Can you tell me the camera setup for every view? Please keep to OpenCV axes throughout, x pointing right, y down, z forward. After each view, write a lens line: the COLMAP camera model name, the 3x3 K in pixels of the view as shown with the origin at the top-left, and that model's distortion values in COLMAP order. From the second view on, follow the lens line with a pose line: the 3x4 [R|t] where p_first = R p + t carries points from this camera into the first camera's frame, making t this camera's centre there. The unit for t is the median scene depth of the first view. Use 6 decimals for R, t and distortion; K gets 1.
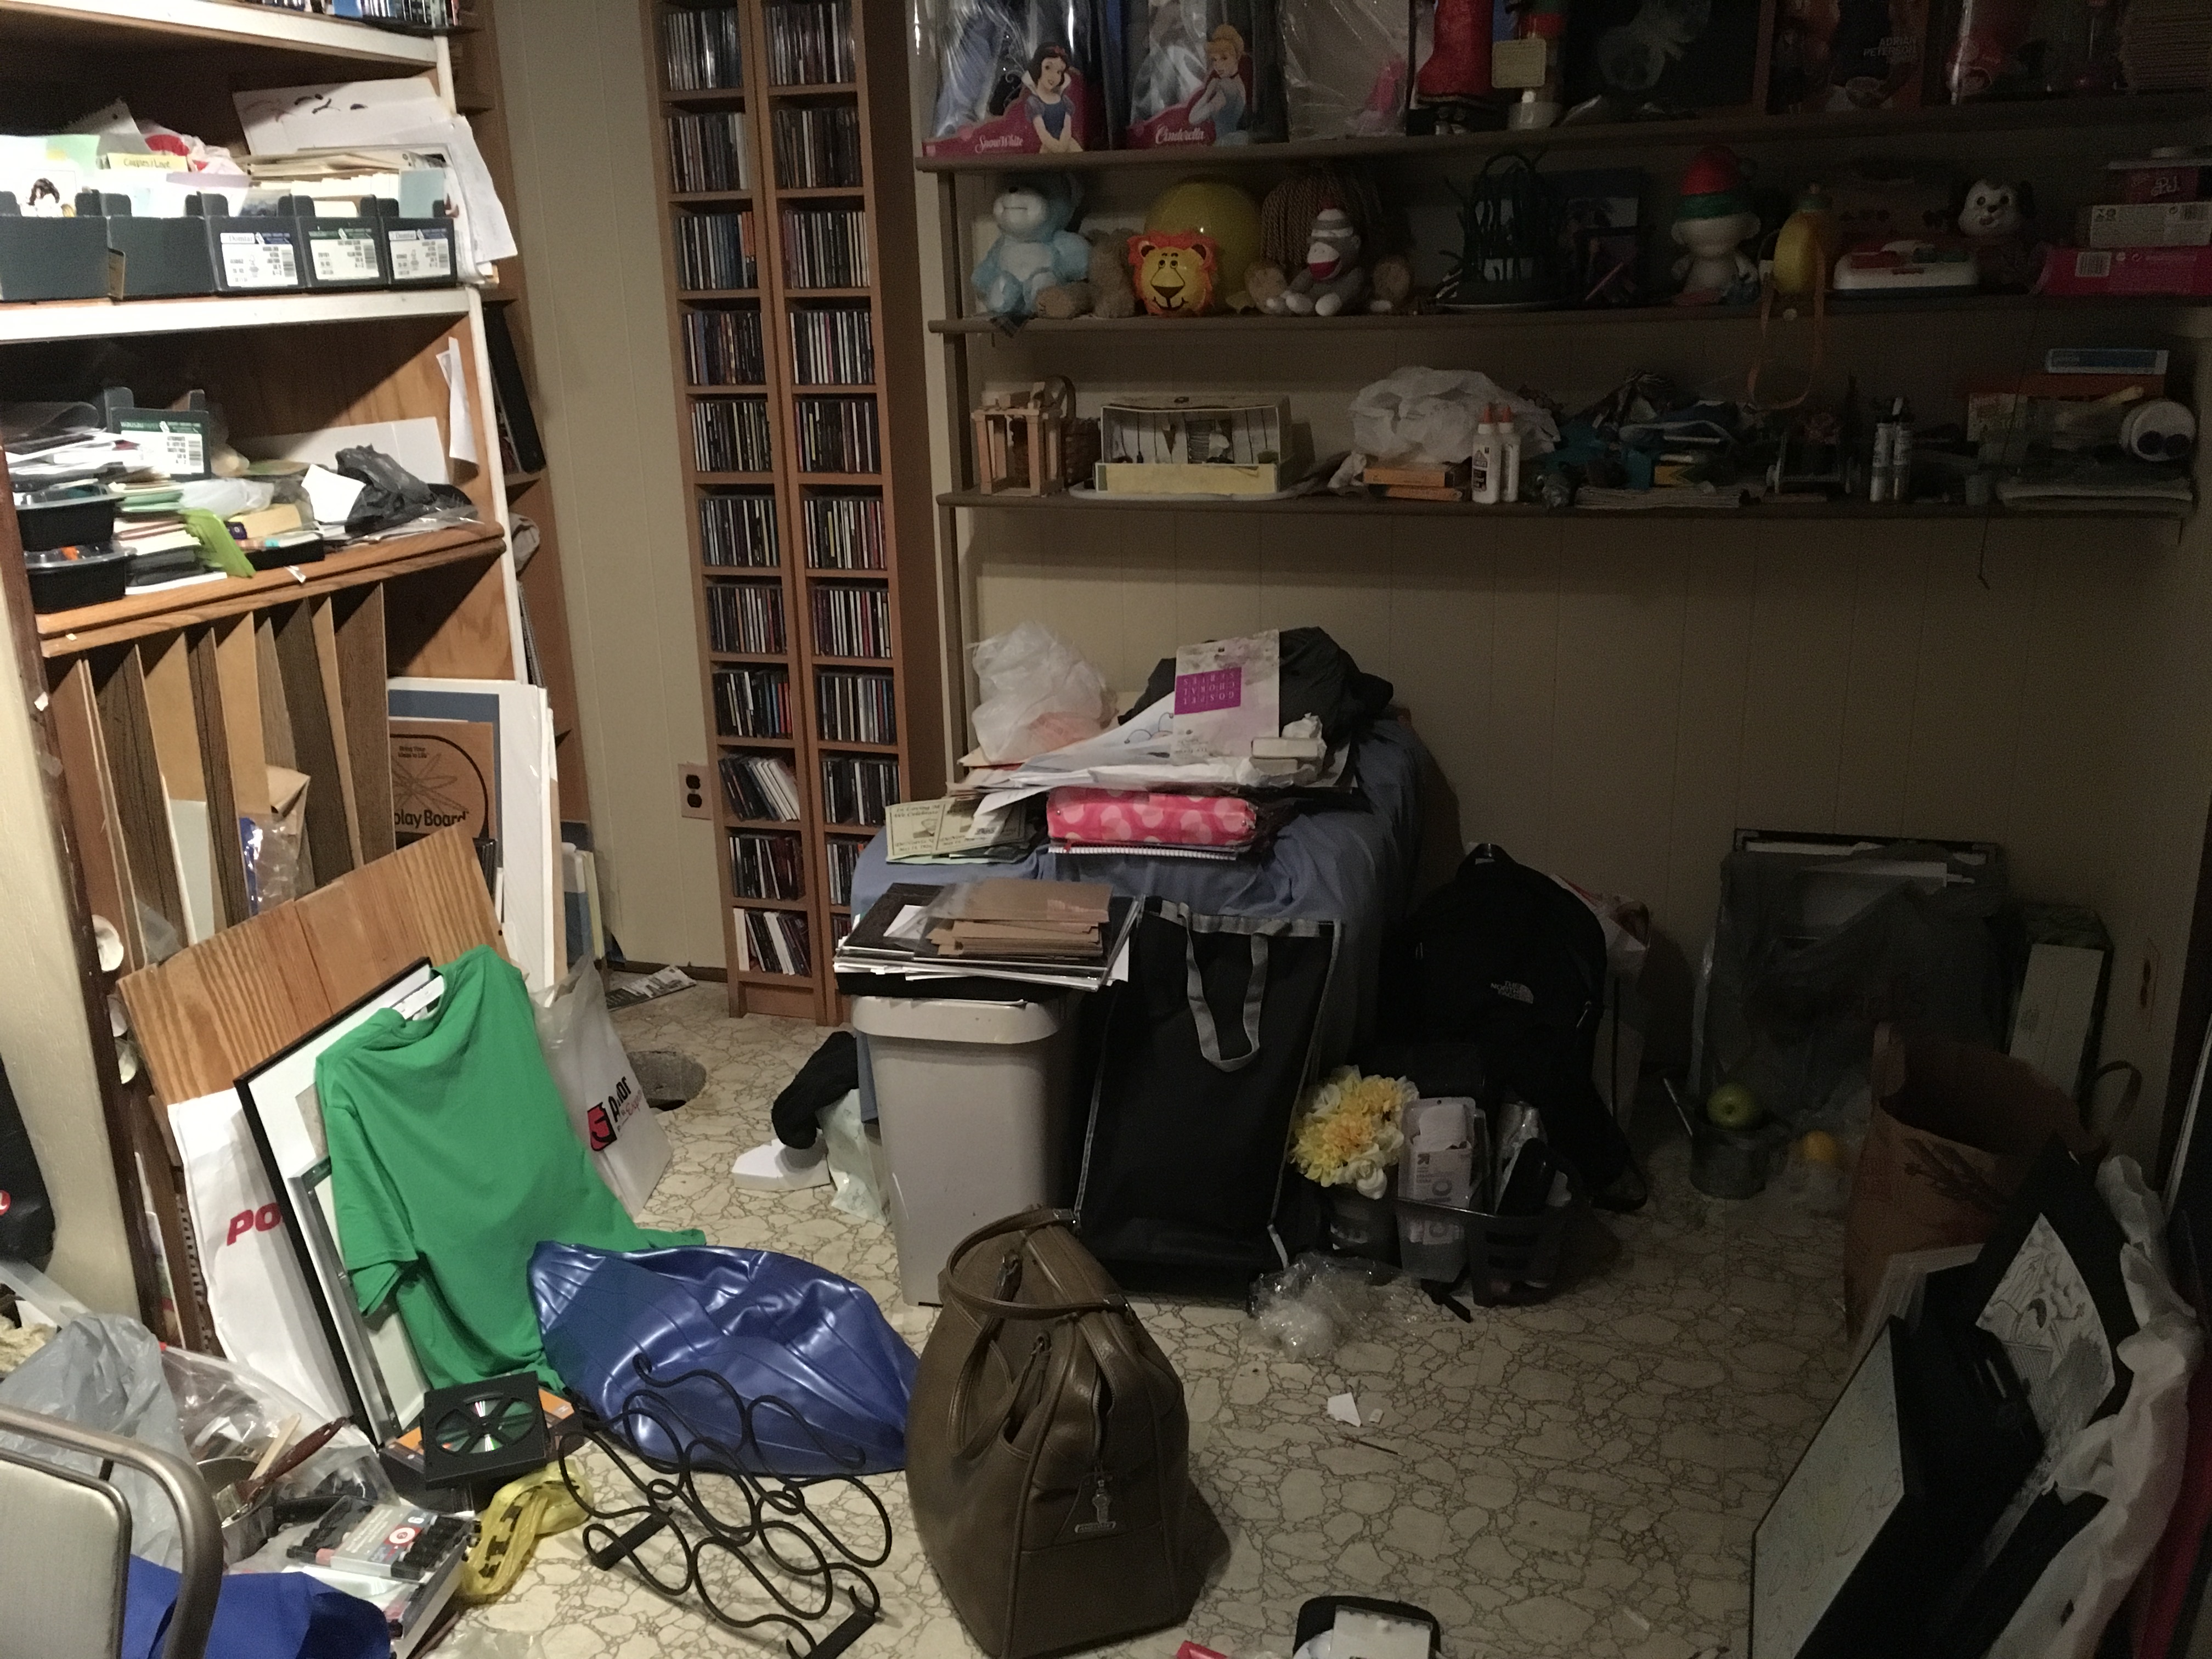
lens RADIAL K [[1881.0, 0, 1095.0], [0, 1881.0, 827.3], [0, 0, 1]] dist [0.091079, -0.128097]
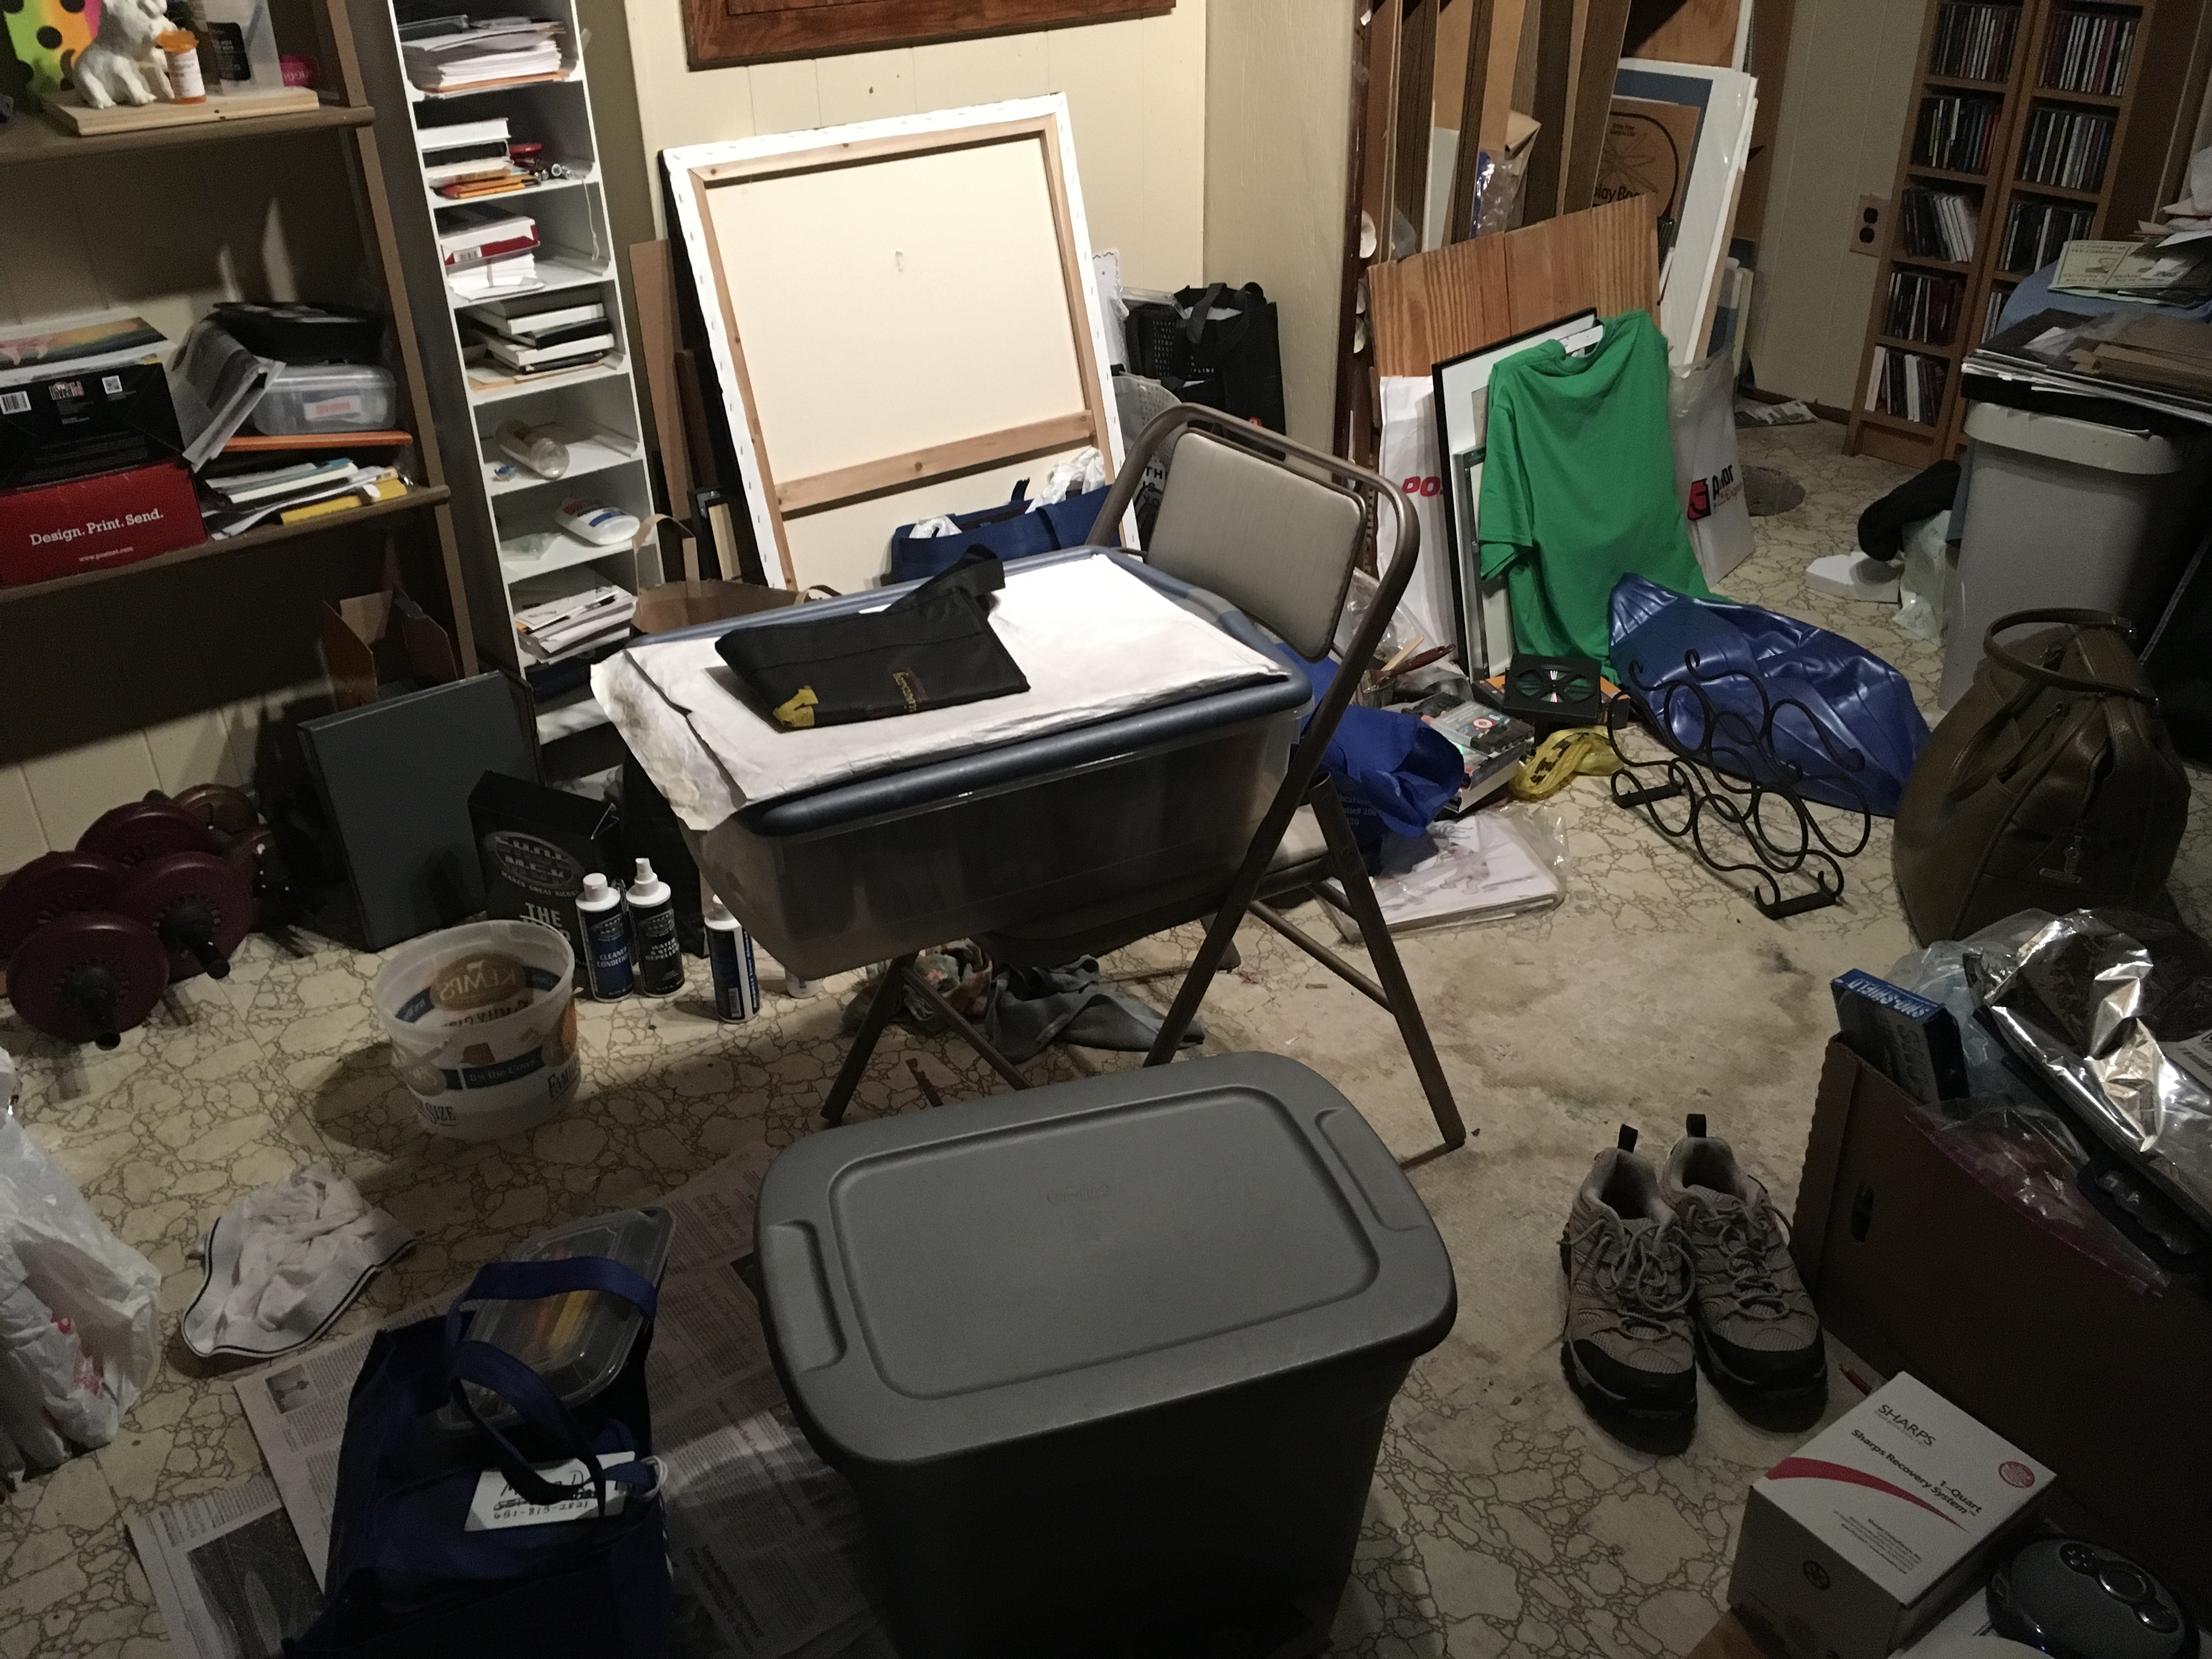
lens RADIAL K [[1881.0, 0, 1095.0], [0, 1881.0, 827.3], [0, 0, 1]] dist [0.091079, -0.128097]
pose [[0.824673, 0.290950, -0.485039, 0.050156], [-0.162407, 0.943245, 0.289678, 0.079951], [0.541792, -0.160116, 0.825121, -0.168262]]
